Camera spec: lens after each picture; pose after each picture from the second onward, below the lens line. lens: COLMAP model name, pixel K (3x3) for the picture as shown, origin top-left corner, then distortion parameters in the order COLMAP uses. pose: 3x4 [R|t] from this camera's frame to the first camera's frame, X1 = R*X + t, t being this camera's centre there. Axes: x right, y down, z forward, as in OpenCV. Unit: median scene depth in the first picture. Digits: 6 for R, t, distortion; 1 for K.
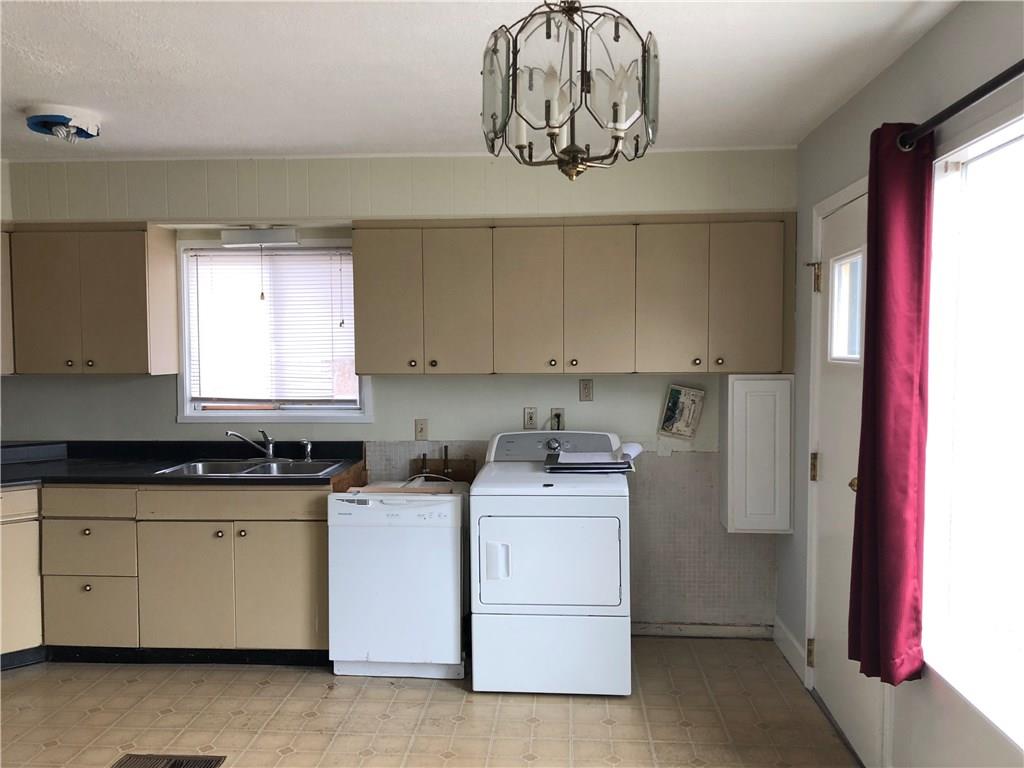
lens RADIAL K [[835.3, 0, 508.7], [0, 835.3, 380.3], [0, 0, 1]] dist [0.050971, -0.045511]
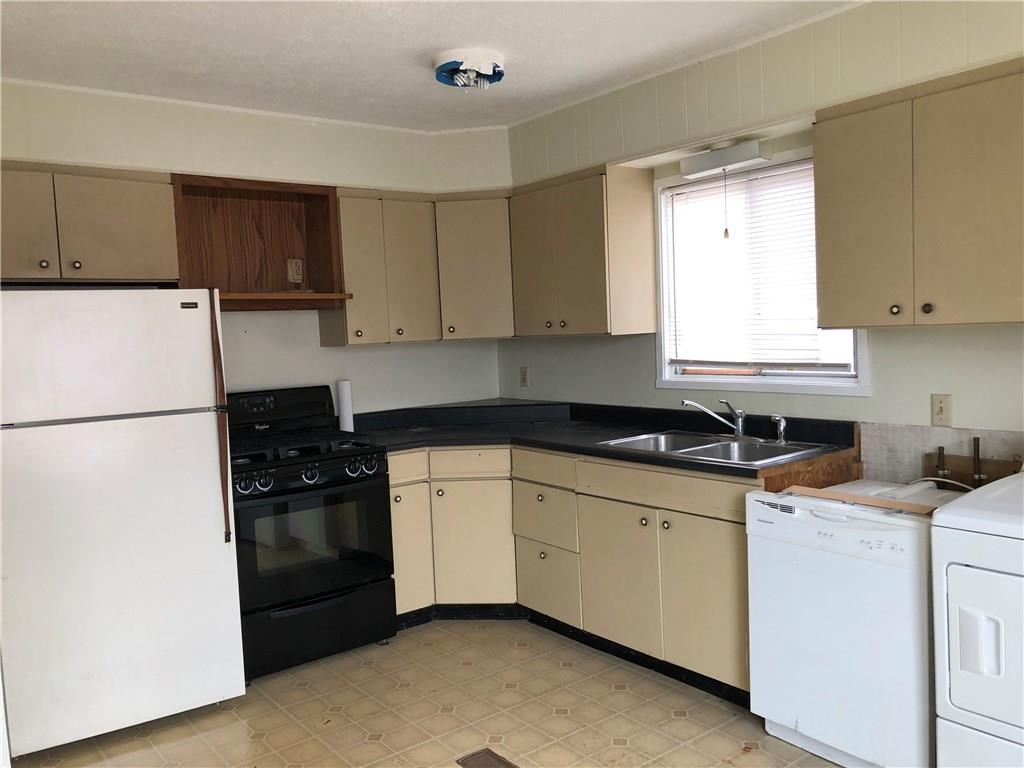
lens RADIAL K [[835.3, 0, 509.9], [0, 835.3, 383.1], [0, 0, 1]] dist [0.050971, -0.045511]
pose [[0.663642, 0.026609, -0.747577, 0.177260], [0.011058, 0.998909, 0.045372, 0.003920], [0.747969, -0.038377, 0.662623, 0.320535]]
